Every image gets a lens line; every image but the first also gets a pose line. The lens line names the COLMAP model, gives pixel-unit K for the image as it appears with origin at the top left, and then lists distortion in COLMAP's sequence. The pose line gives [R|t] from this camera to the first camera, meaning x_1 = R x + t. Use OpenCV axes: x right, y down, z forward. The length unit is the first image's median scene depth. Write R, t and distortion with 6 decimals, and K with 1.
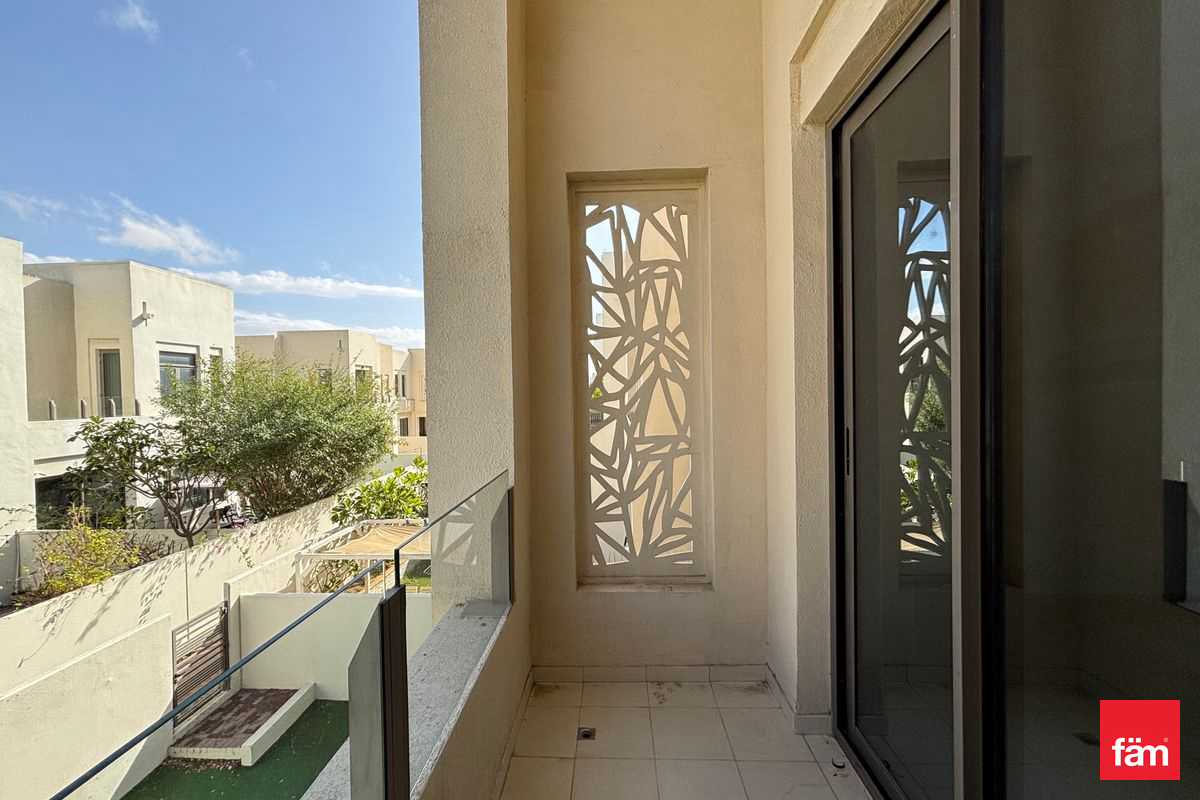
lens RADIAL K [[485.3, 0, 599.3], [0, 485.3, 401.2], [0, 0, 1]] dist [0.008518, -0.002838]
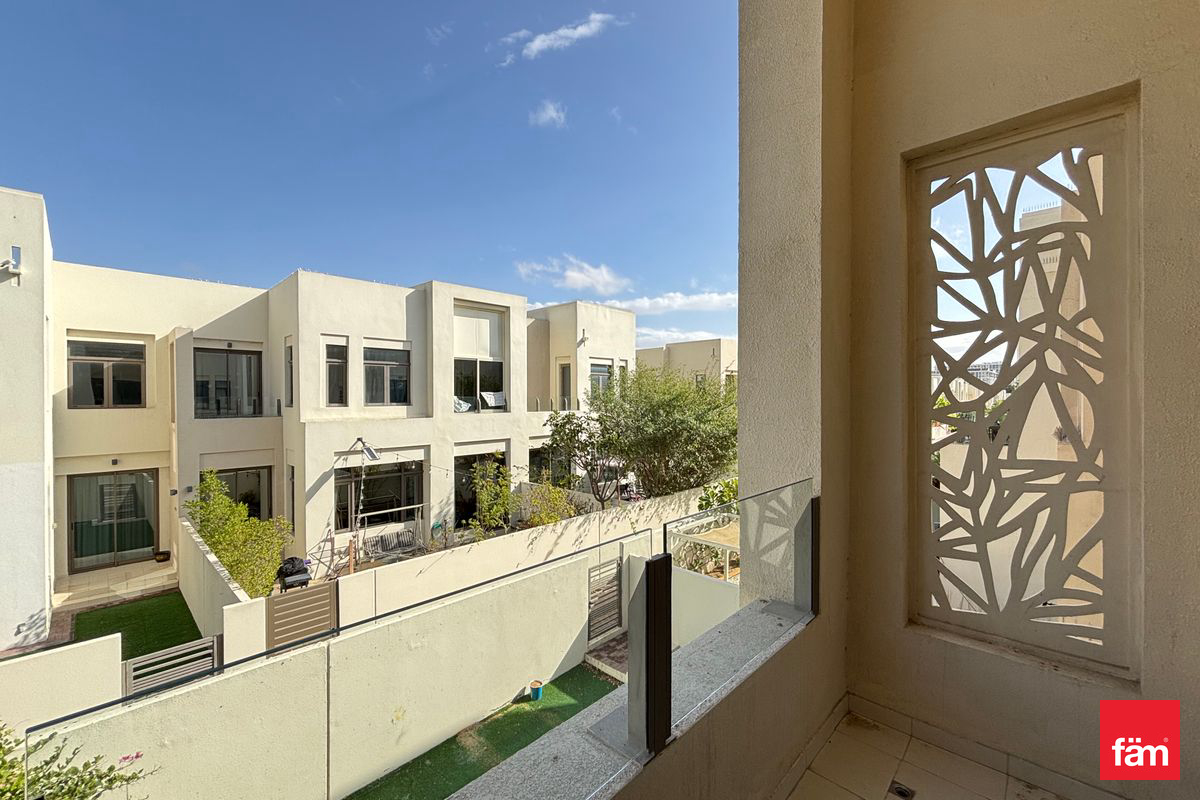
lens RADIAL K [[485.3, 0, 599.3], [0, 485.3, 399.4], [0, 0, 1]] dist [0.008518, -0.002838]
pose [[0.749509, 0.017456, -0.661764, 0.107094], [-0.024645, 0.999695, -0.001543, -0.004189], [0.661536, 0.017466, 0.749710, -0.021887]]
